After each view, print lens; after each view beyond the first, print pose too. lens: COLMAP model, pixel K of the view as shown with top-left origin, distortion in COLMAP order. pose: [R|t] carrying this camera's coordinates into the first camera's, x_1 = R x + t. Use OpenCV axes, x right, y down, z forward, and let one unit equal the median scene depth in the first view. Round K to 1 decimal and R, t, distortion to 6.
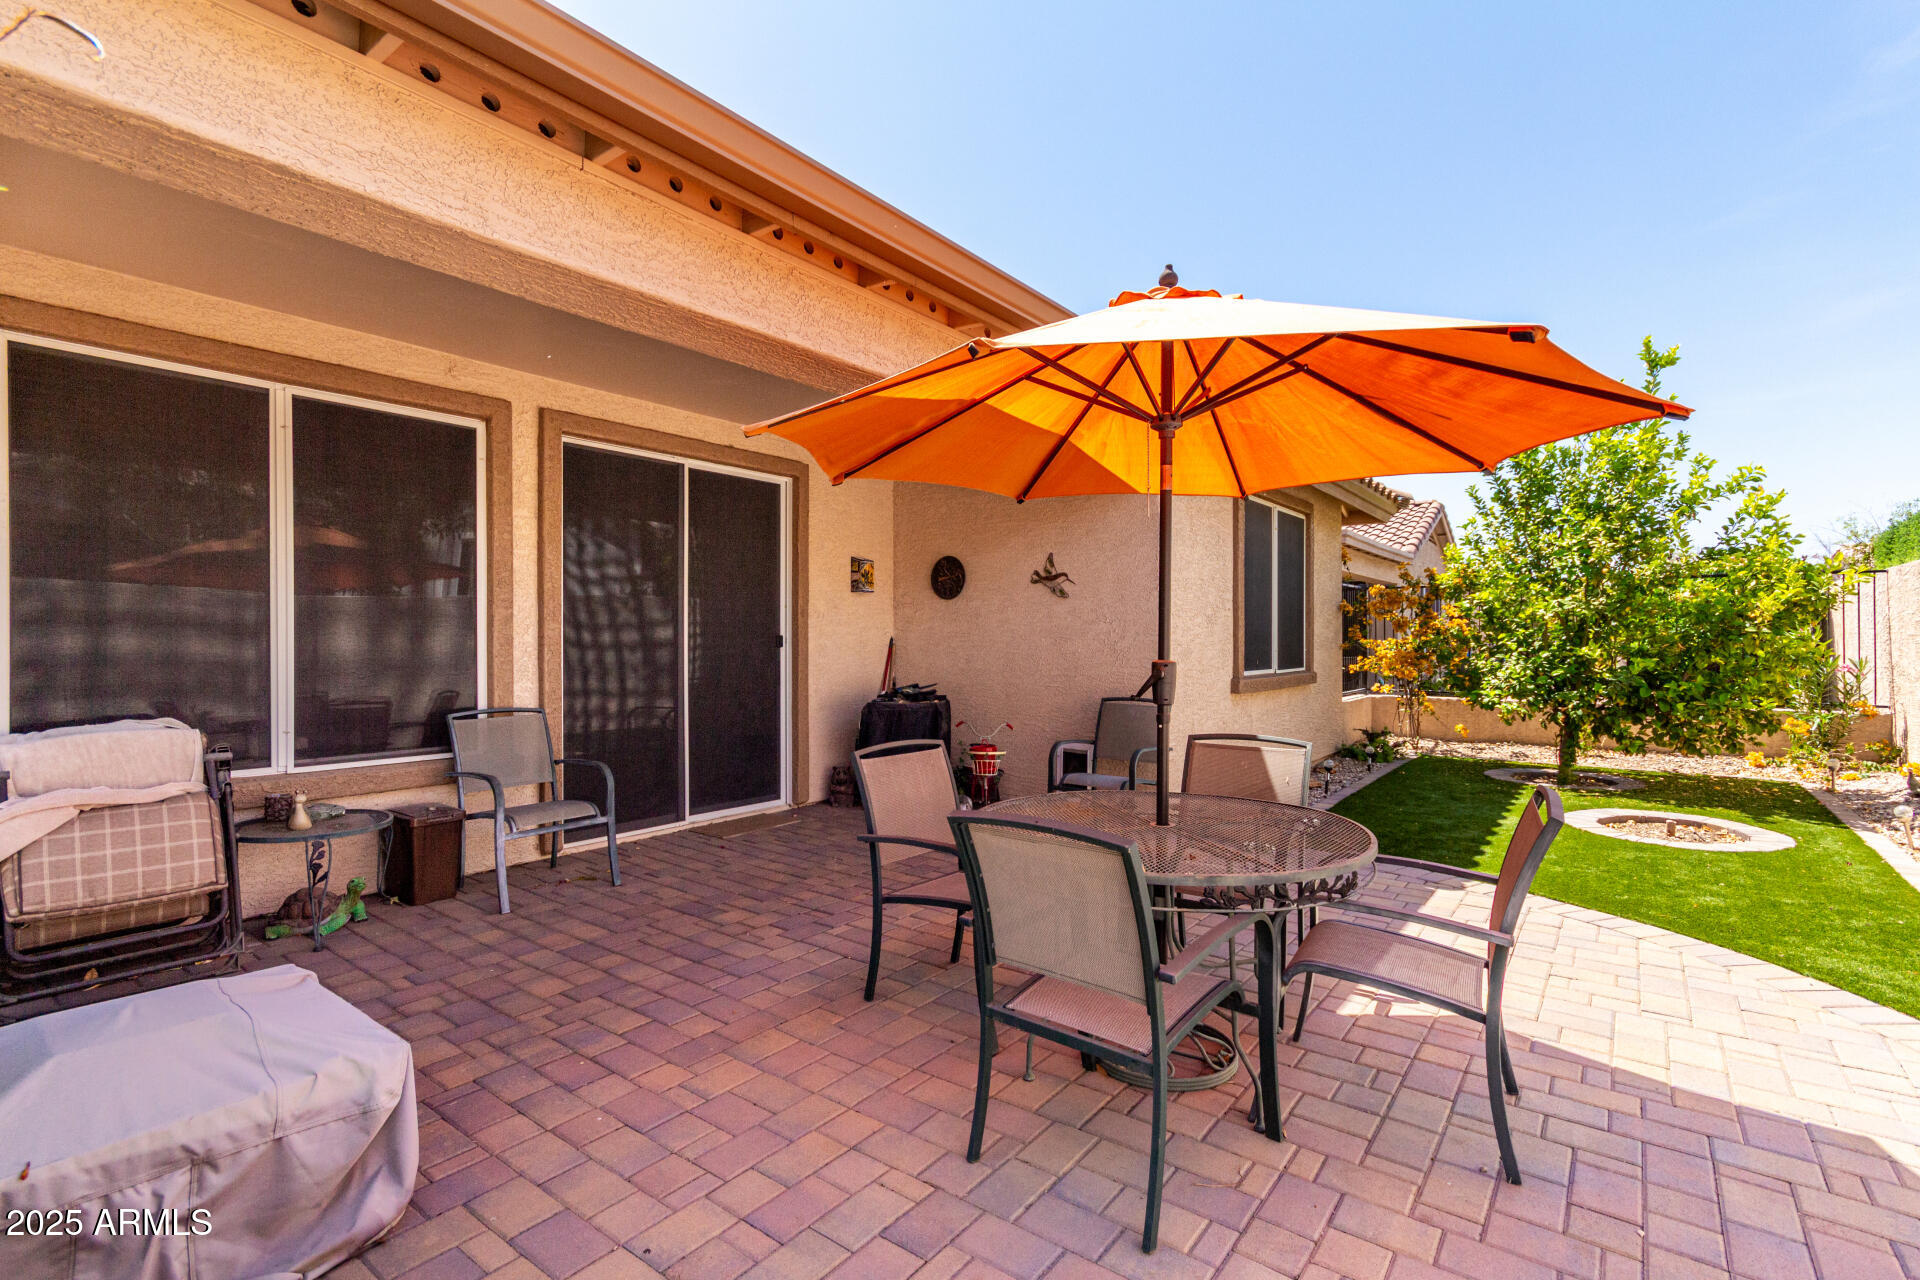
lens RADIAL K [[883.3, 0, 960.0], [0, 883.3, 640.0], [0, 0, 1]] dist [-0.000765, -0.000392]
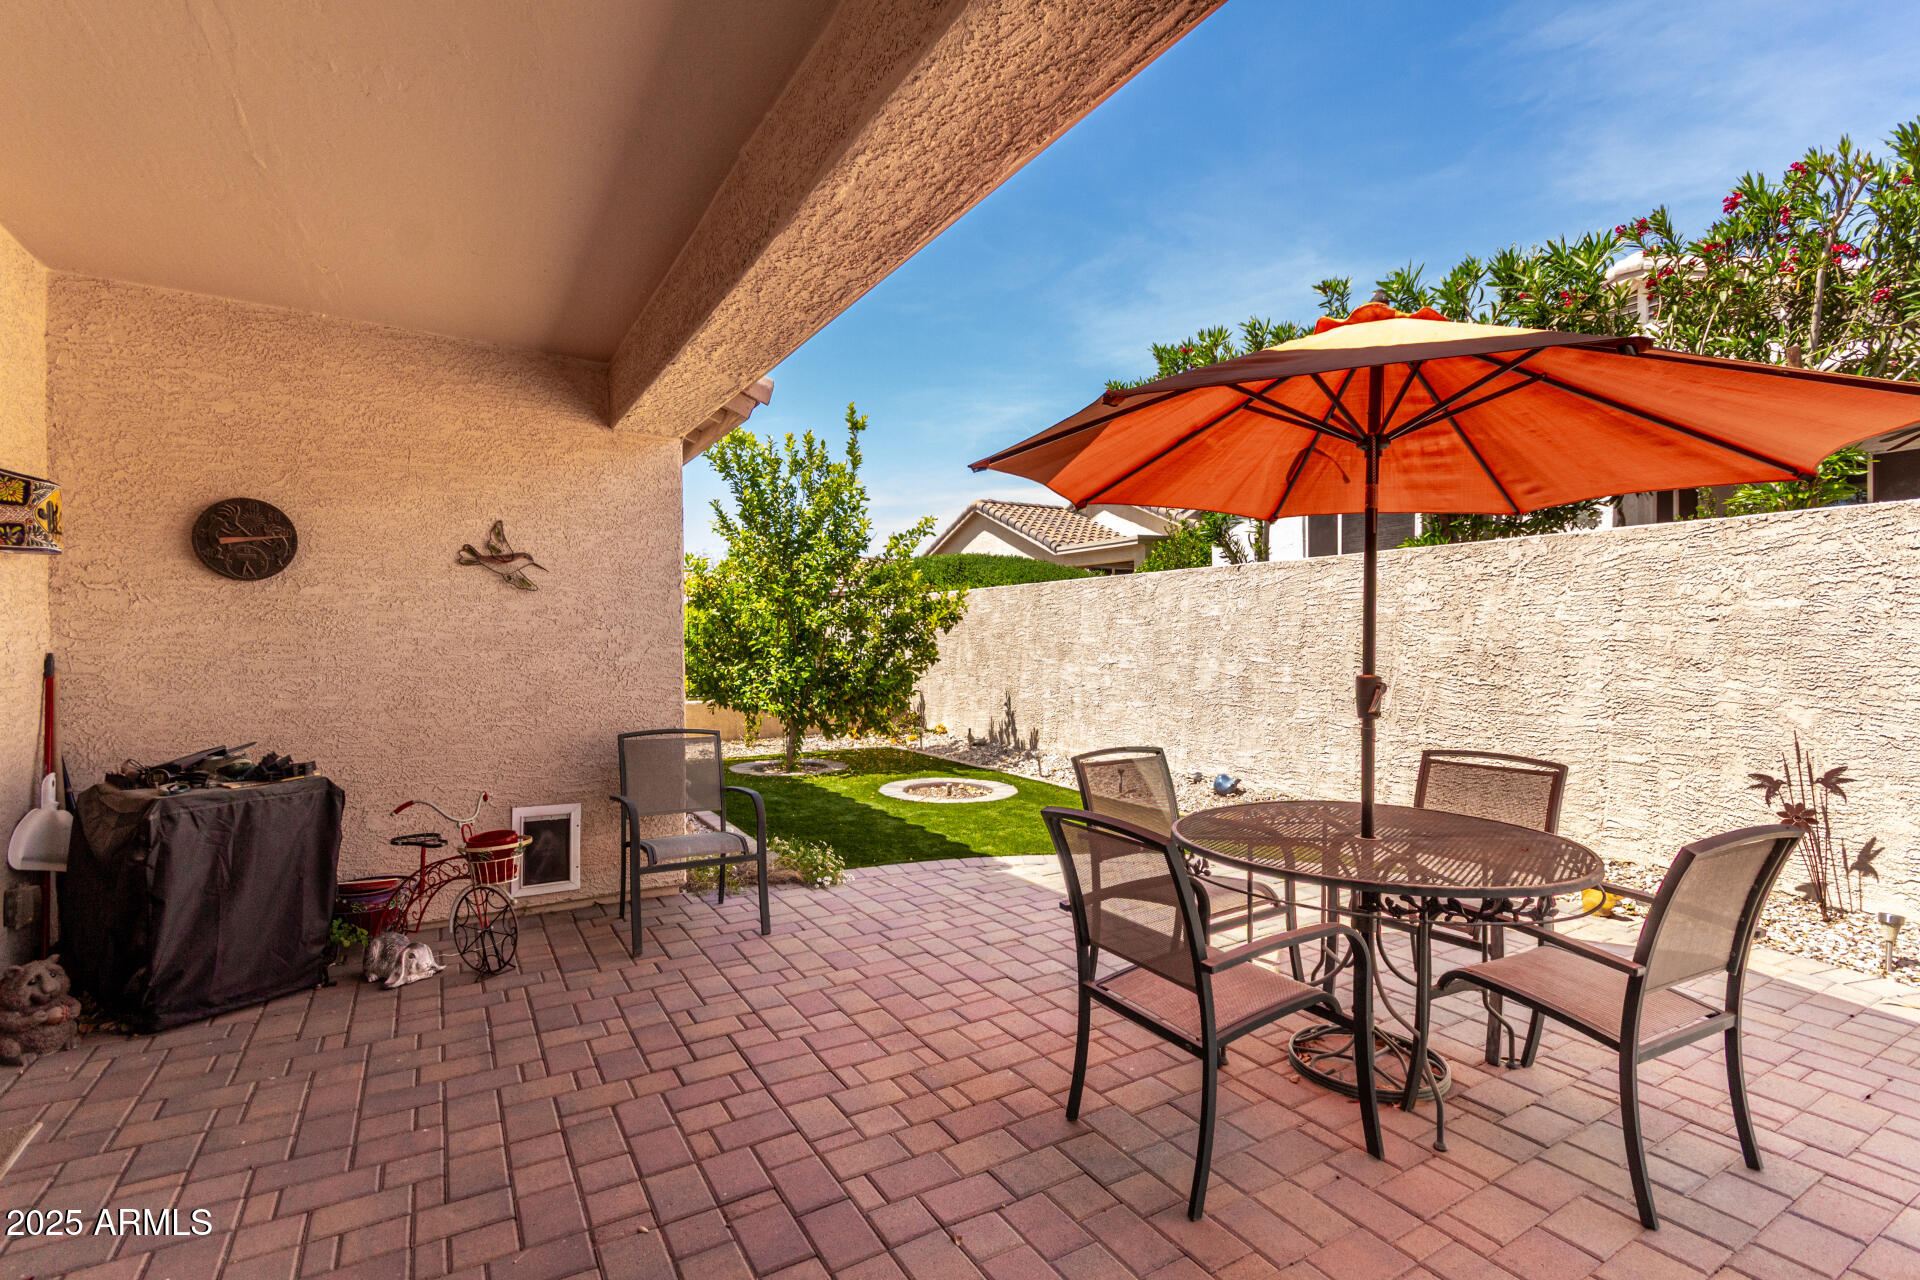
lens RADIAL K [[880.0, 0, 960.0], [0, 880.0, 640.0], [0, 0, 1]] dist [0.002870, 0.000009]
pose [[0.373388, -0.002760, 0.927671, -0.369659], [0.006008, 0.999982, 0.000557, -0.008869], [-0.927656, 0.005365, 0.373398, 0.441425]]
